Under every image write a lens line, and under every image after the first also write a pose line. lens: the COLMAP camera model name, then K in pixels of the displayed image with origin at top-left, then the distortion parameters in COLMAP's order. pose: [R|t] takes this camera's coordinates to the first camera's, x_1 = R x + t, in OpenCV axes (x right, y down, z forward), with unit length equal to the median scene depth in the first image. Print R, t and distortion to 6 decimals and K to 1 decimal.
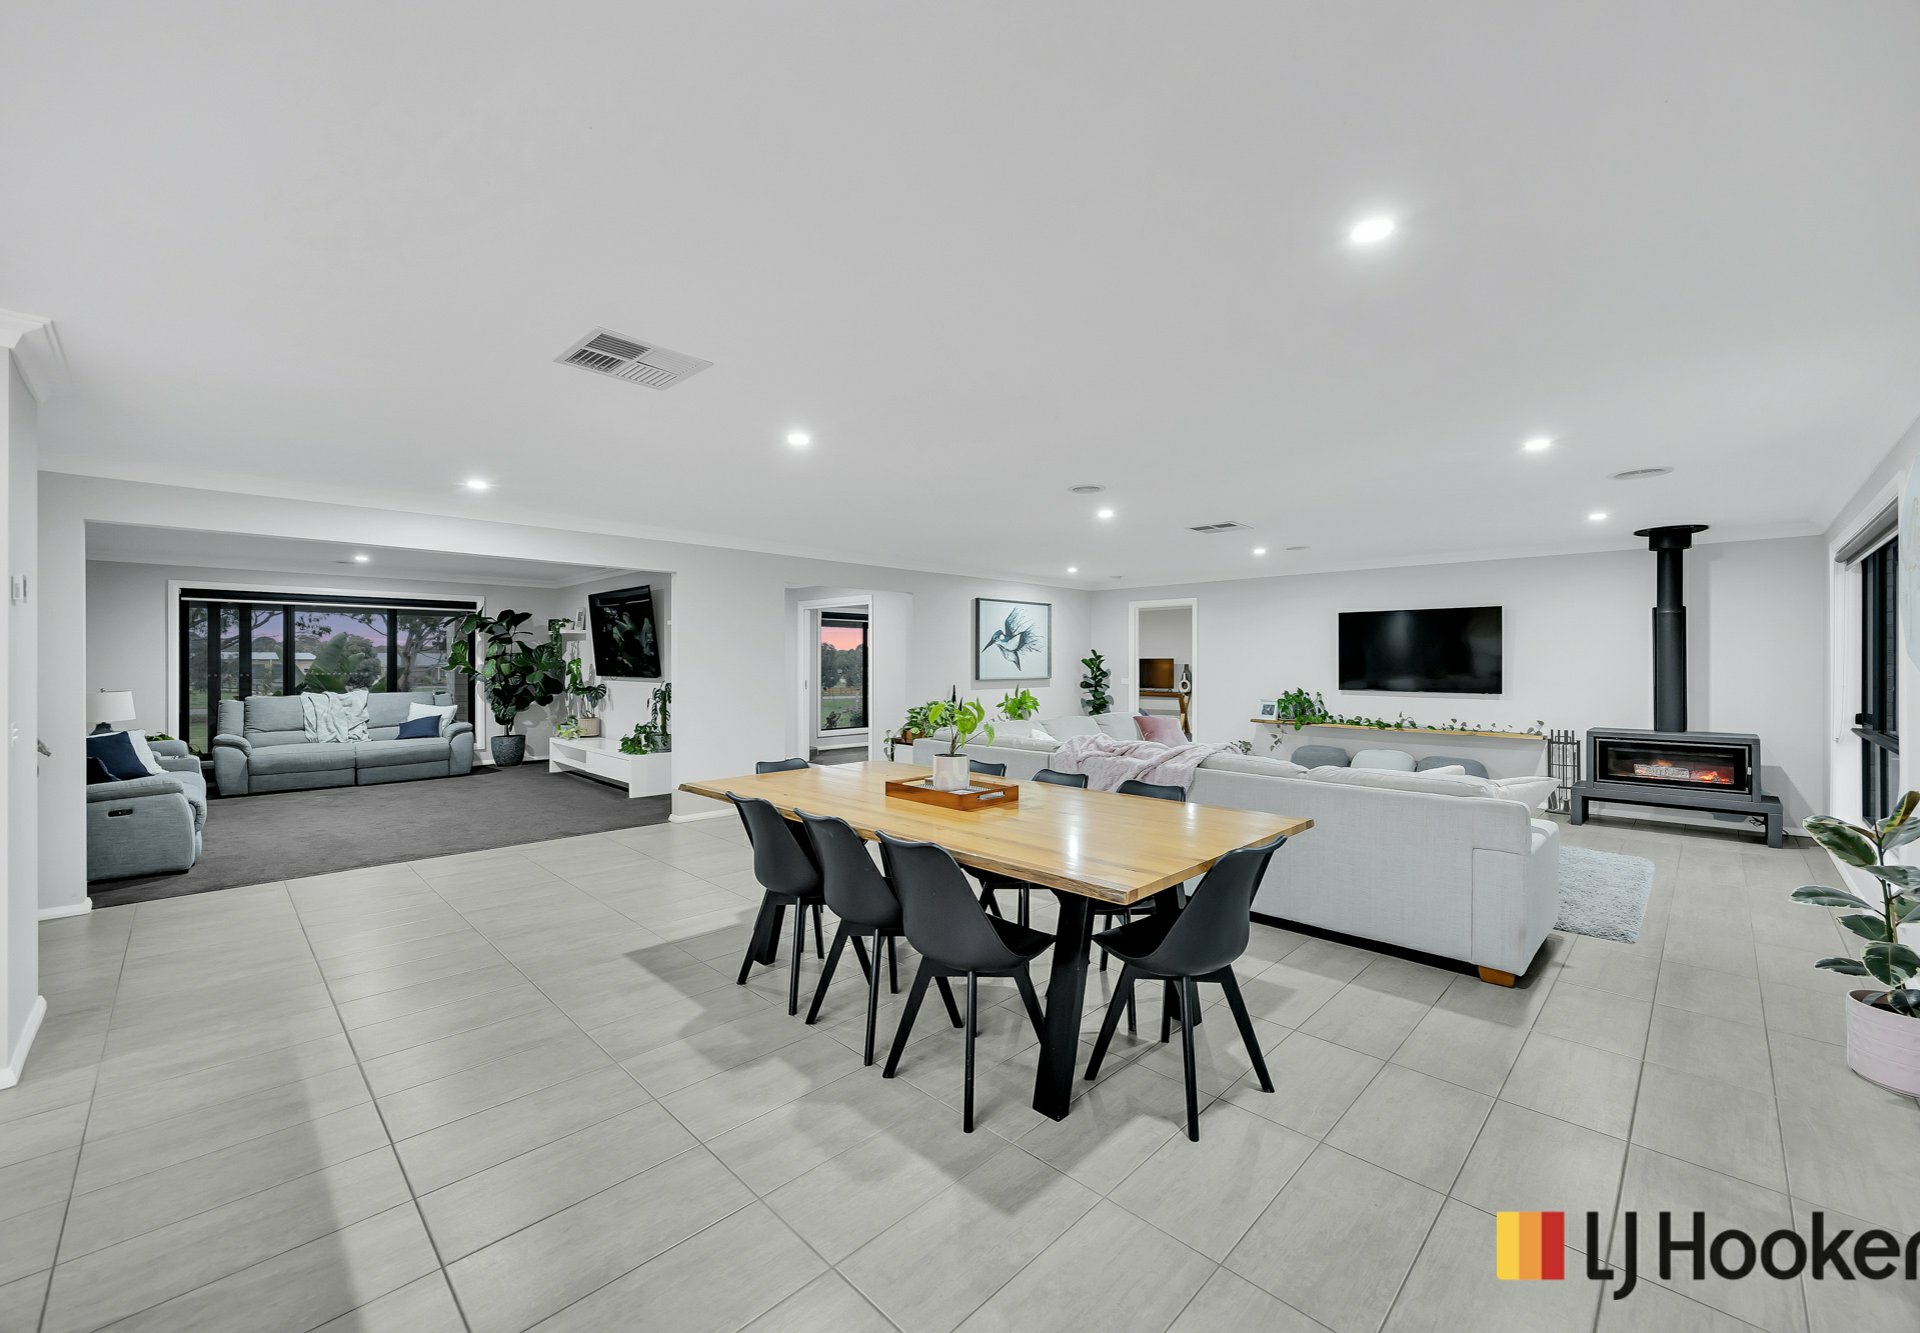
lens RADIAL K [[759.2, 0, 963.6], [0, 759.2, 663.6], [0, 0, 1]] dist [-0.000701, -0.000653]
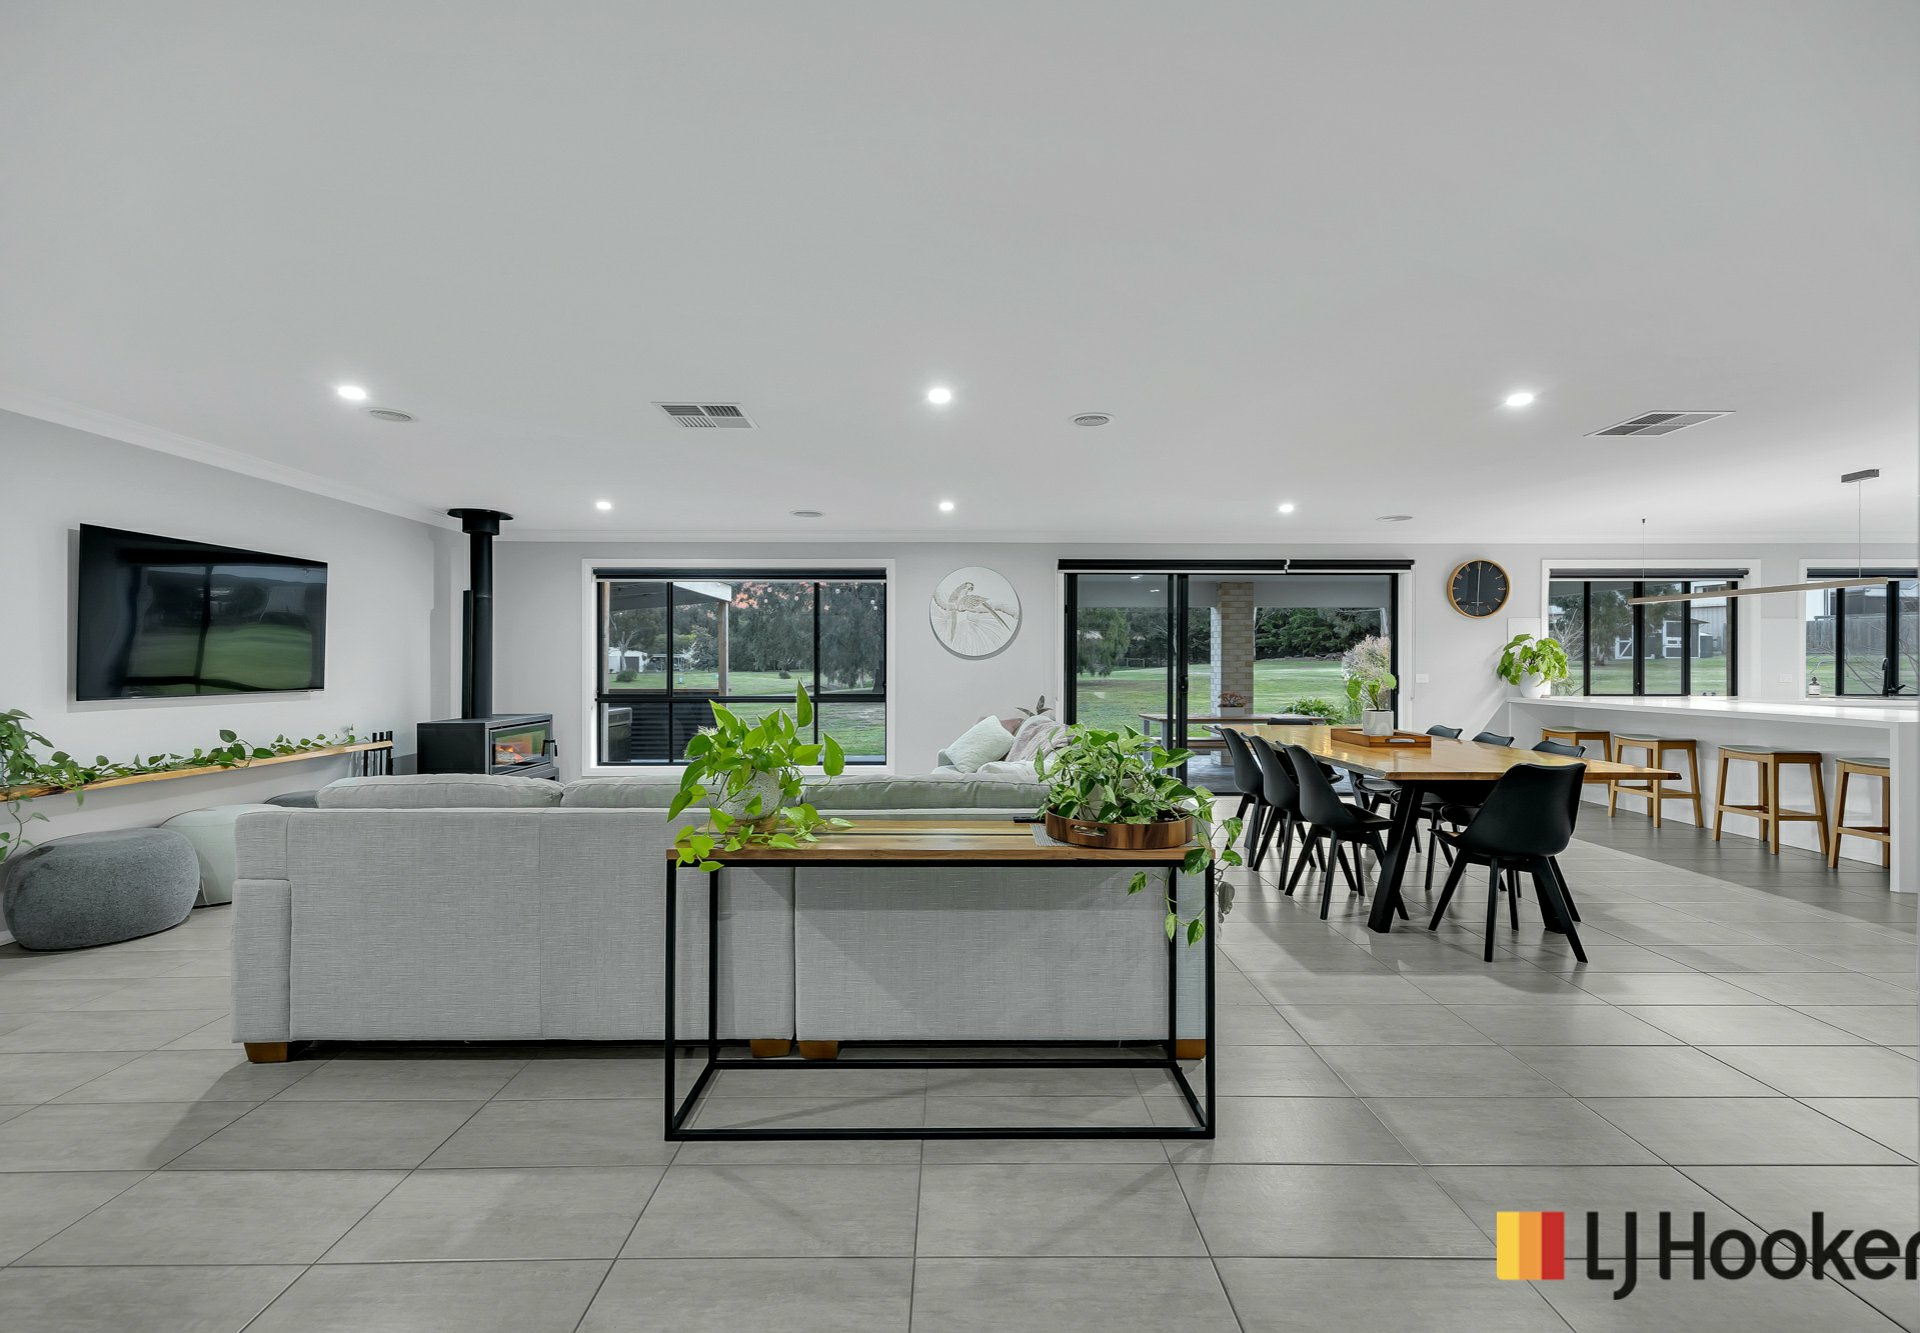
lens RADIAL K [[805.5, 0, 961.4], [0, 805.5, 660.2], [0, 0, 1]] dist [0.008701, 0.000072]
pose [[-0.707602, 0.001039, 0.706611, -0.207317], [0.000101, 0.999999, -0.001368, 0.013105], [-0.706611, -0.000897, -0.707601, 1.042998]]
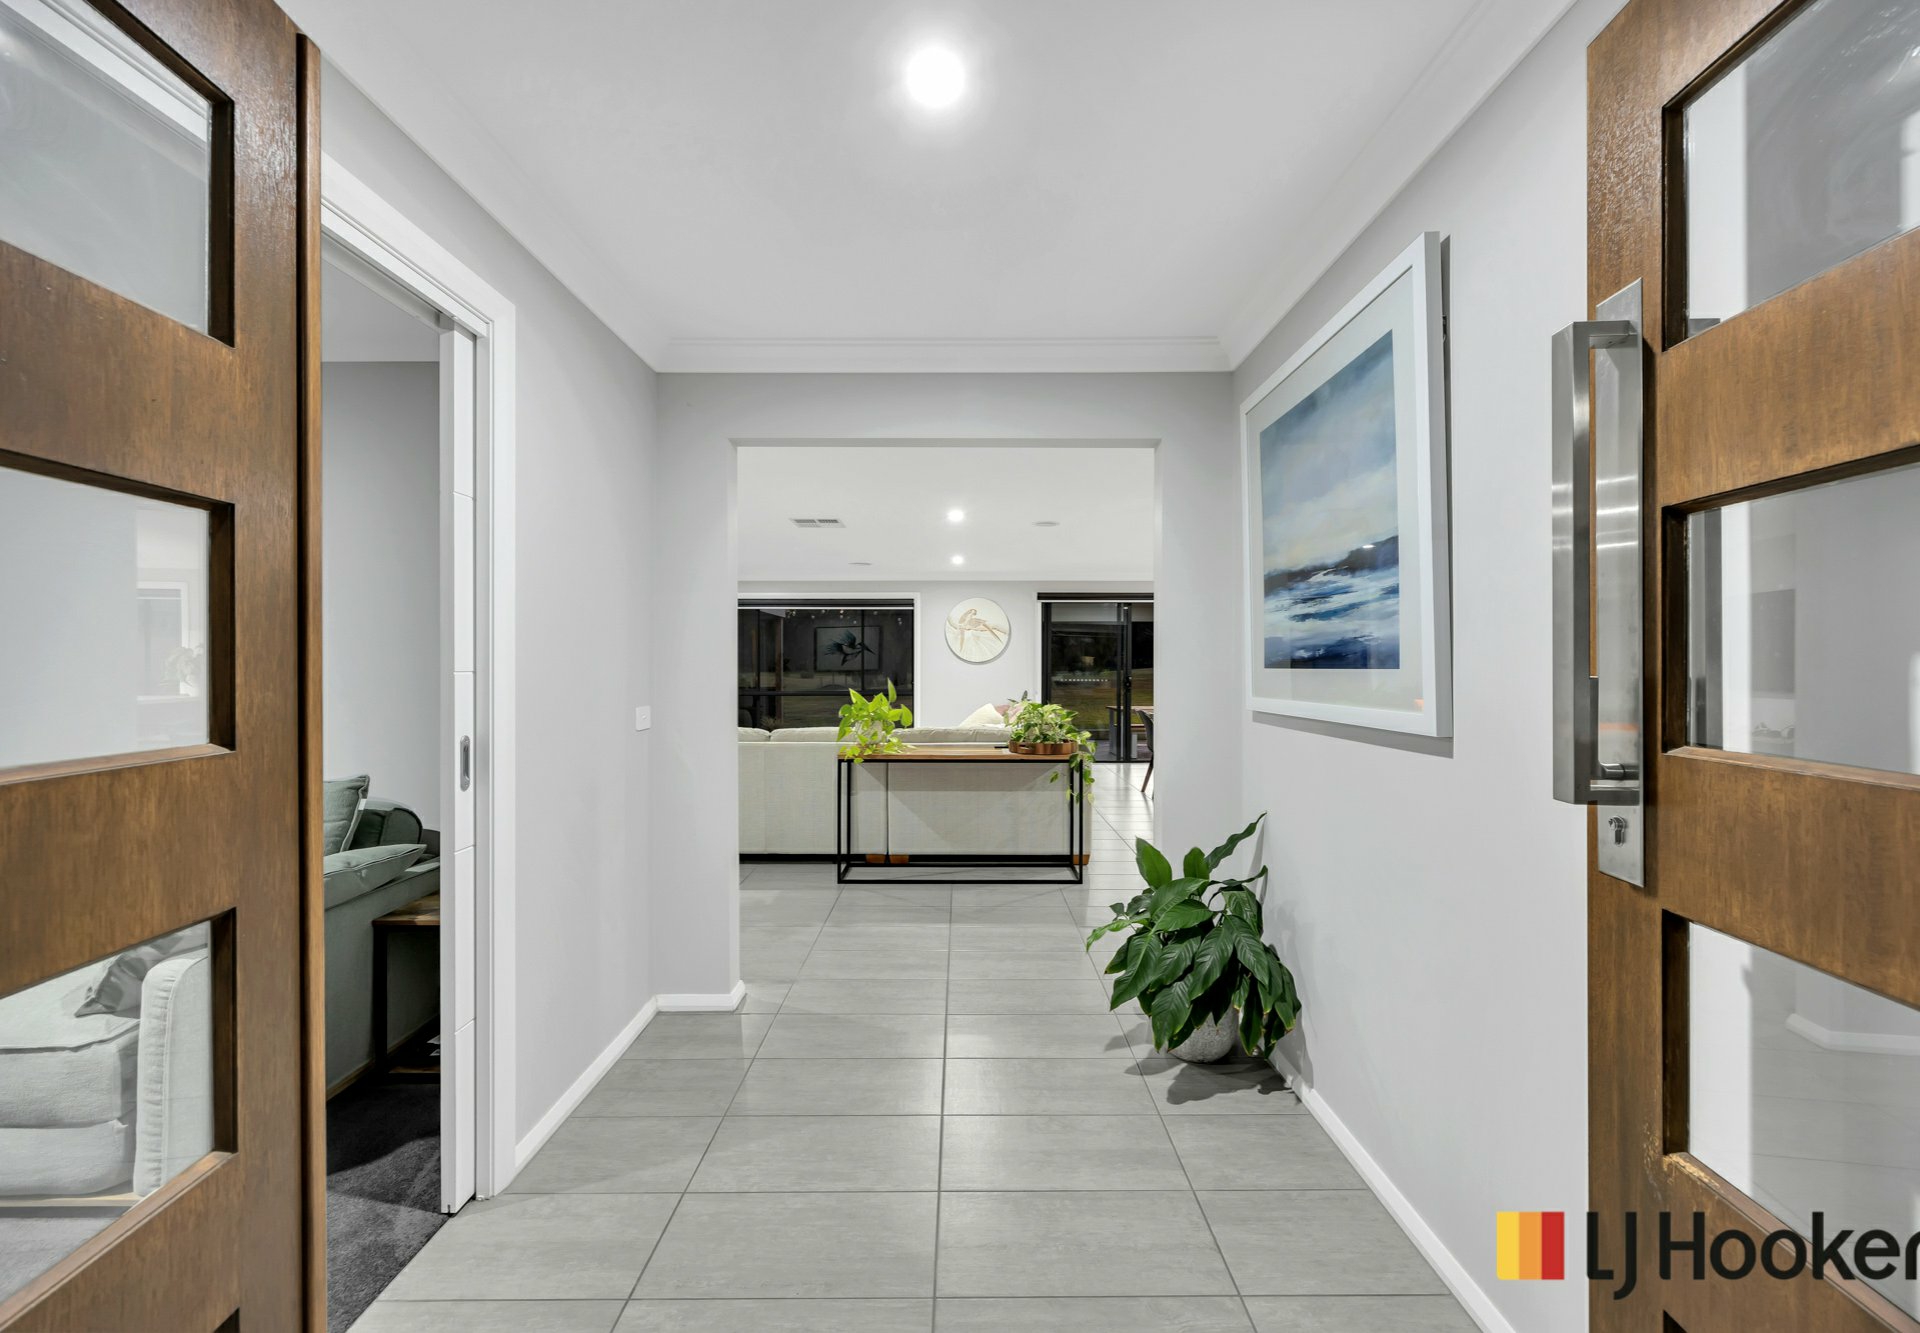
lens RADIAL K [[786.8, 0, 962.1], [0, 786.8, 663.3], [0, 0, 1]] dist [0.003014, 0.000035]
pose [[-0.703129, -0.000208, 0.711062, -0.450422], [0.001779, 0.999996, 0.002052, 0.006112], [-0.711060, 0.002708, -0.703127, 1.288383]]
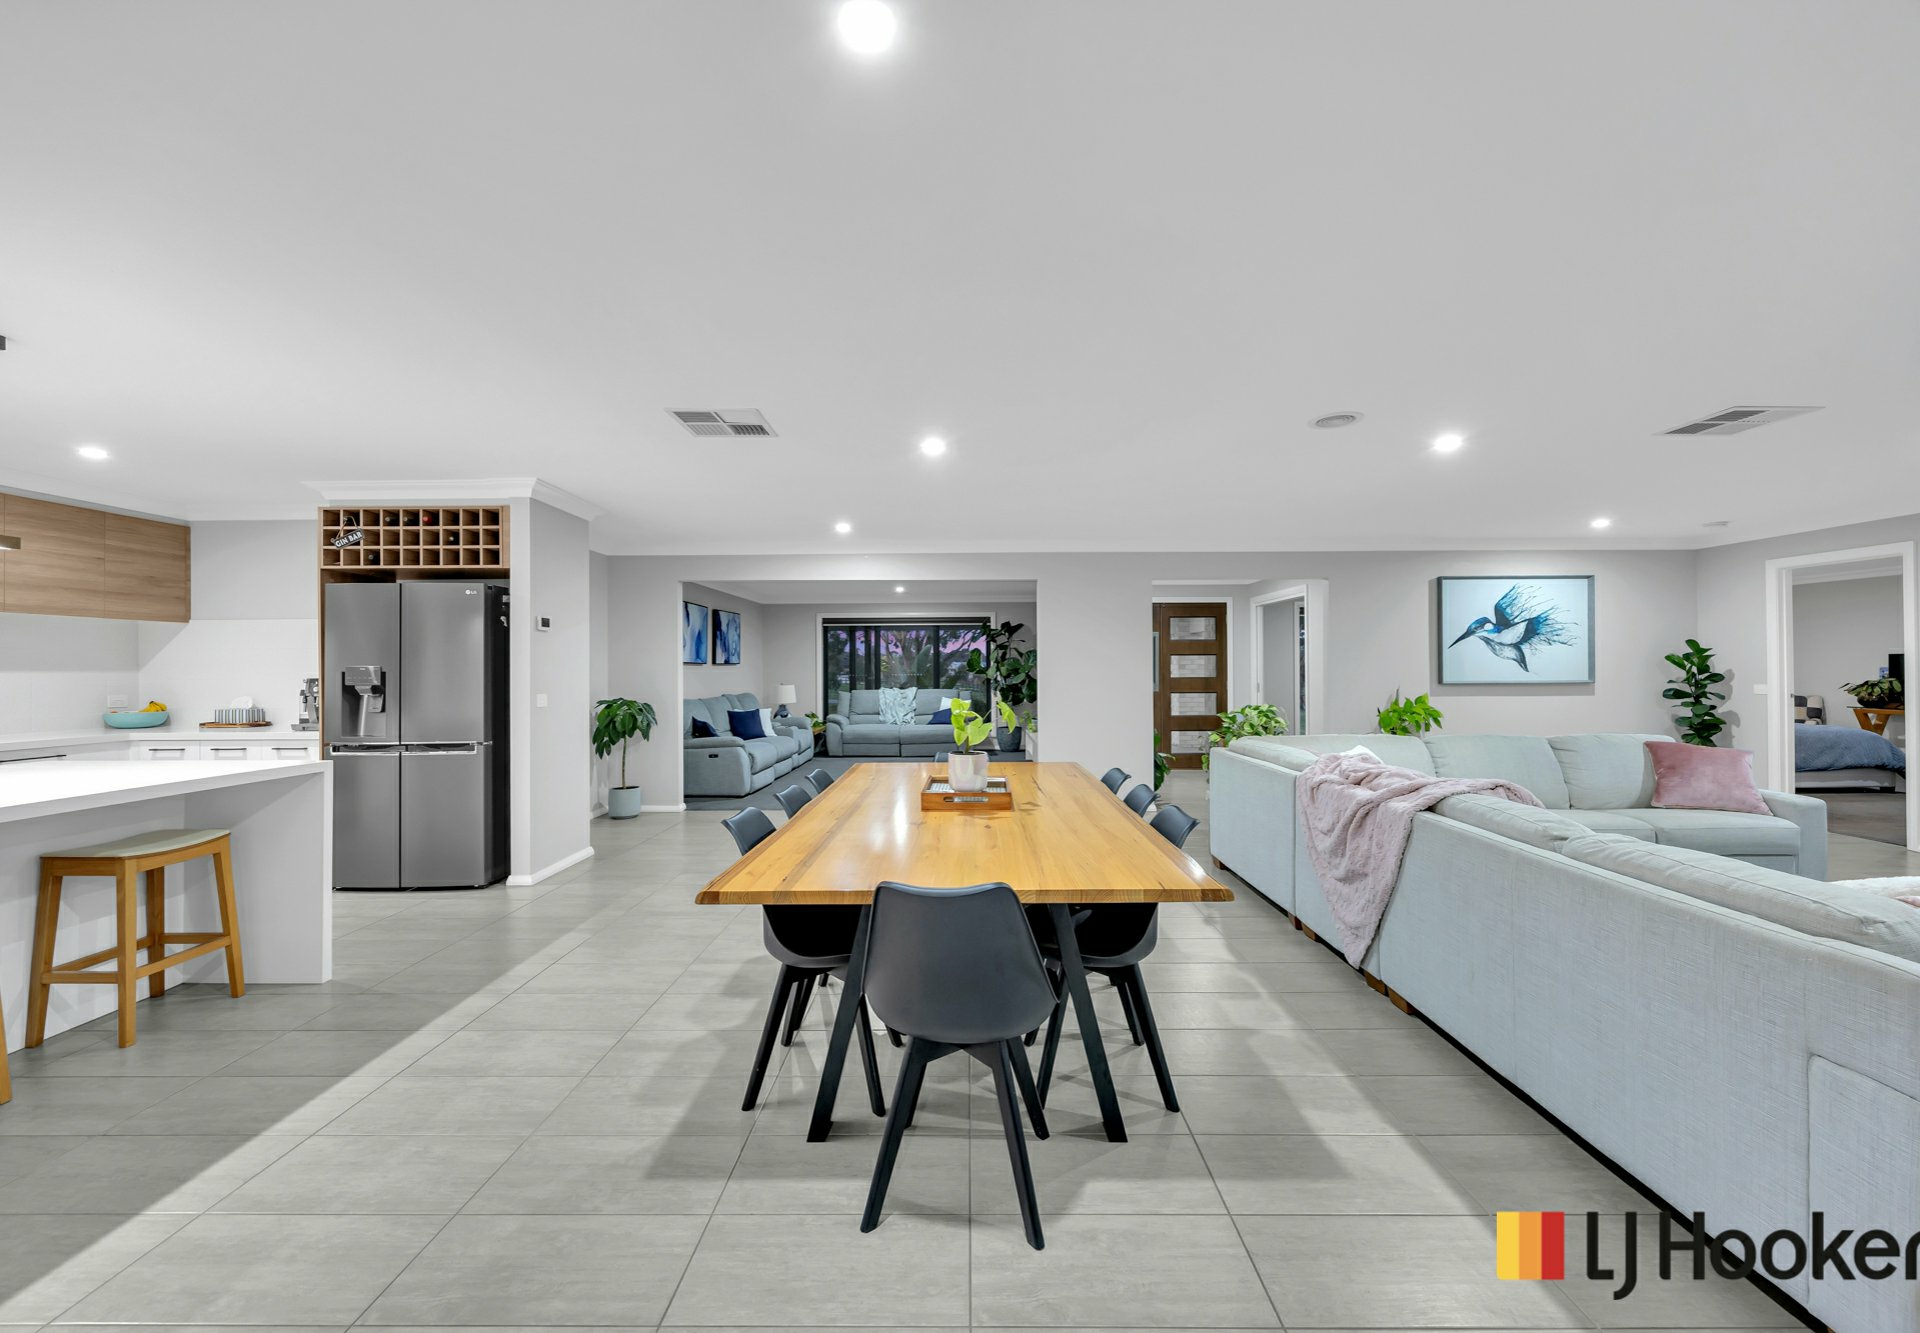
lens RADIAL K [[759.2, 0, 963.6], [0, 759.2, 663.6], [0, 0, 1]] dist [-0.000701, -0.000653]
pose [[0.697768, -0.009257, -0.716264, 0.268989], [0.003774, 0.999950, -0.009246, 0.007477], [0.716314, 0.003749, 0.697768, 0.140010]]
